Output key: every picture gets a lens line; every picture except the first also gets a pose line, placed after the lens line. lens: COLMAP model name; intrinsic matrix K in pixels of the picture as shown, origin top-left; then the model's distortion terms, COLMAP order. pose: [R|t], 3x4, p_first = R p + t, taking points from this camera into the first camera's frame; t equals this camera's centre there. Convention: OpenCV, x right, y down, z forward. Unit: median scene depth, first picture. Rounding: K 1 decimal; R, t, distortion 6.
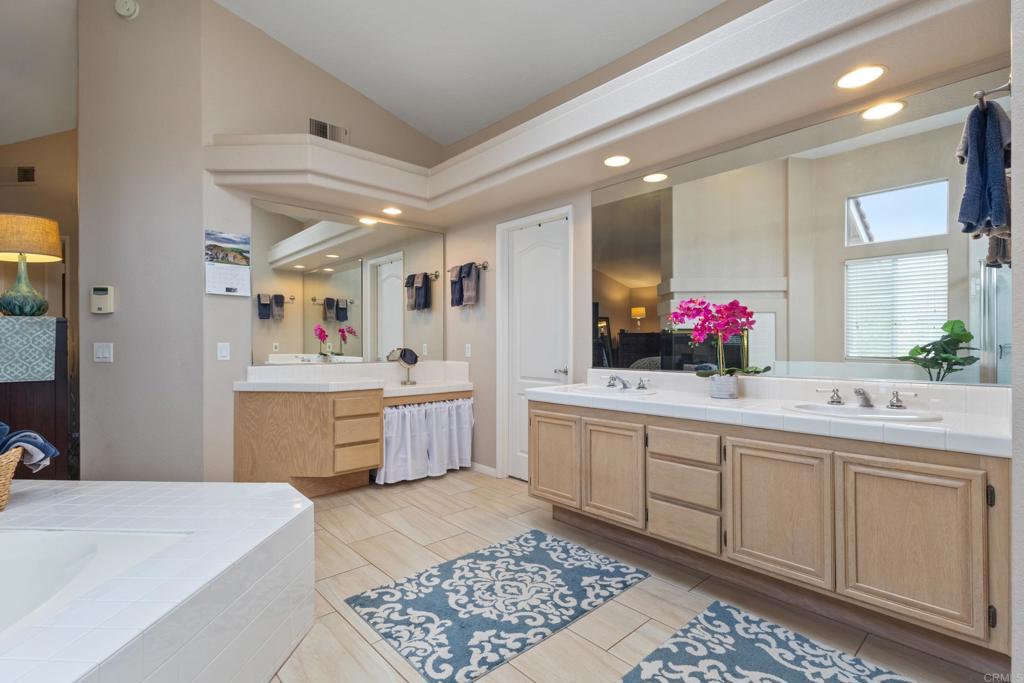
lens RADIAL K [[480.4, 0, 508.3], [0, 480.4, 347.3], [0, 0, 1]] dist [0.006794, 0.000451]
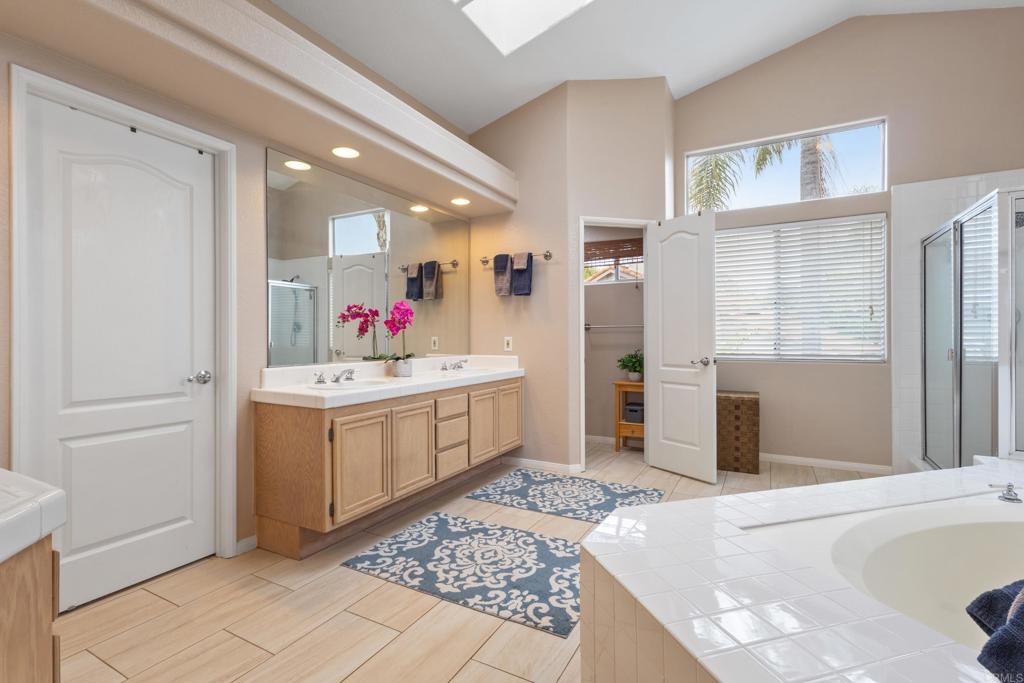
lens RADIAL K [[469.6, 0, 512.0], [0, 469.6, 341.5], [0, 0, 1]] dist [0.001726, 0.000081]
pose [[-0.328110, -0.006136, 0.944620, -0.960029], [0.010343, 0.999896, 0.010087, -0.004468], [-0.944583, 0.013080, -0.328012, 1.196674]]
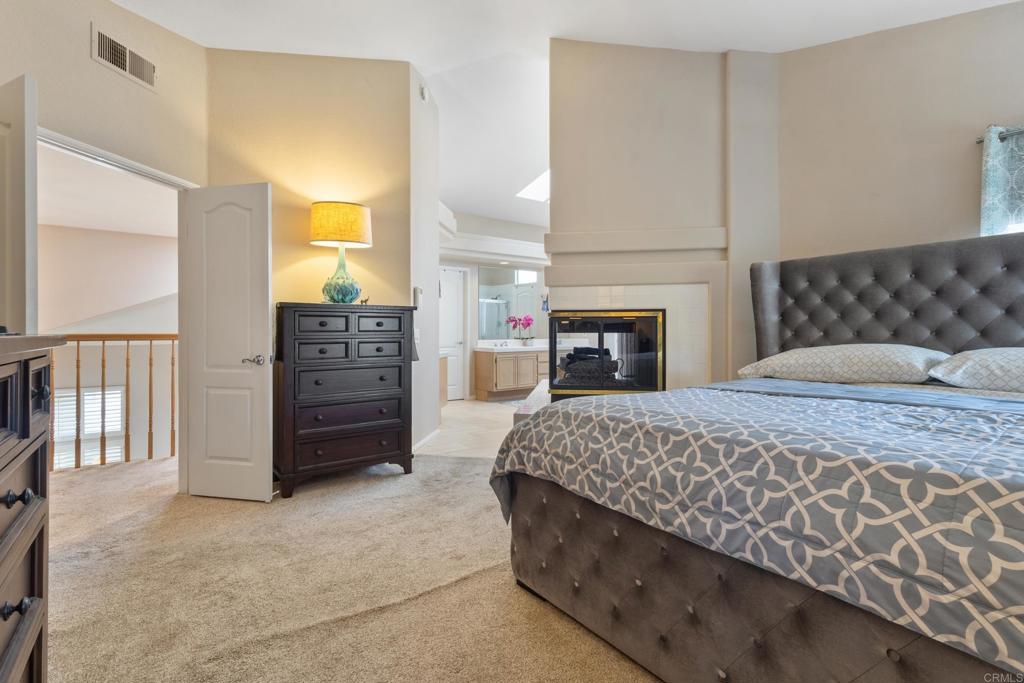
lens RADIAL K [[469.6, 0, 512.0], [0, 469.6, 341.5], [0, 0, 1]] dist [0.001726, 0.000081]
pose [[0.103791, -0.022501, 0.994345, -2.891345], [0.007522, 0.999733, 0.021838, 0.002670], [-0.994571, 0.005213, 0.103933, 0.821561]]
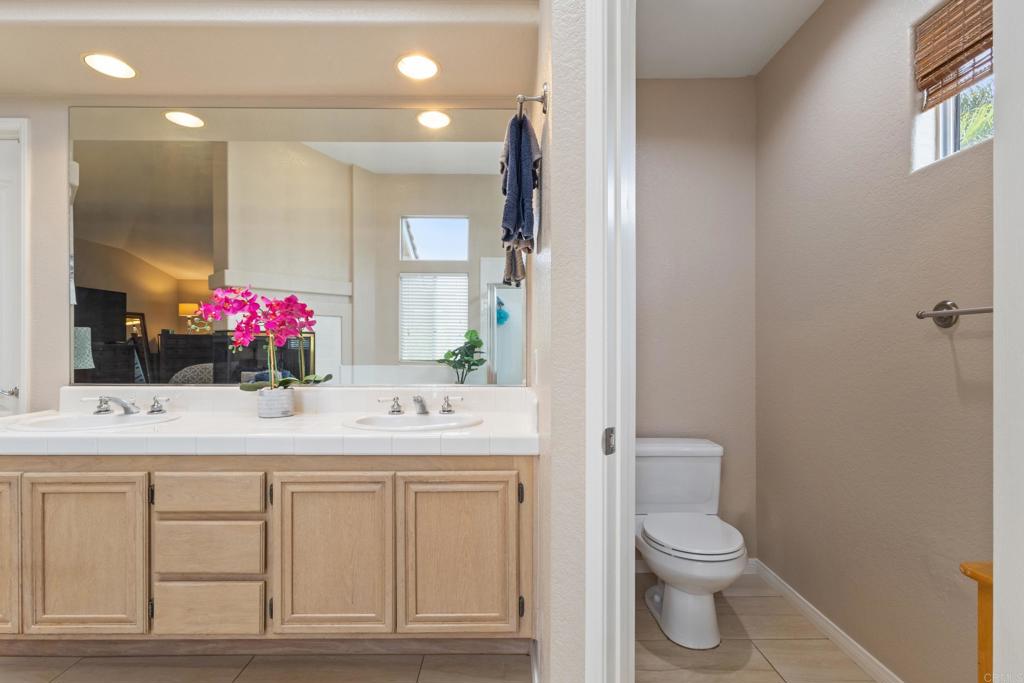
lens RADIAL K [[480.4, 0, 508.3], [0, 480.4, 347.3], [0, 0, 1]] dist [0.006794, 0.000451]
pose [[0.669934, 0.005405, 0.742401, 0.120702], [0.000977, 0.999966, -0.008162, -0.001688], [-0.742420, 0.006193, 0.669906, 0.193469]]
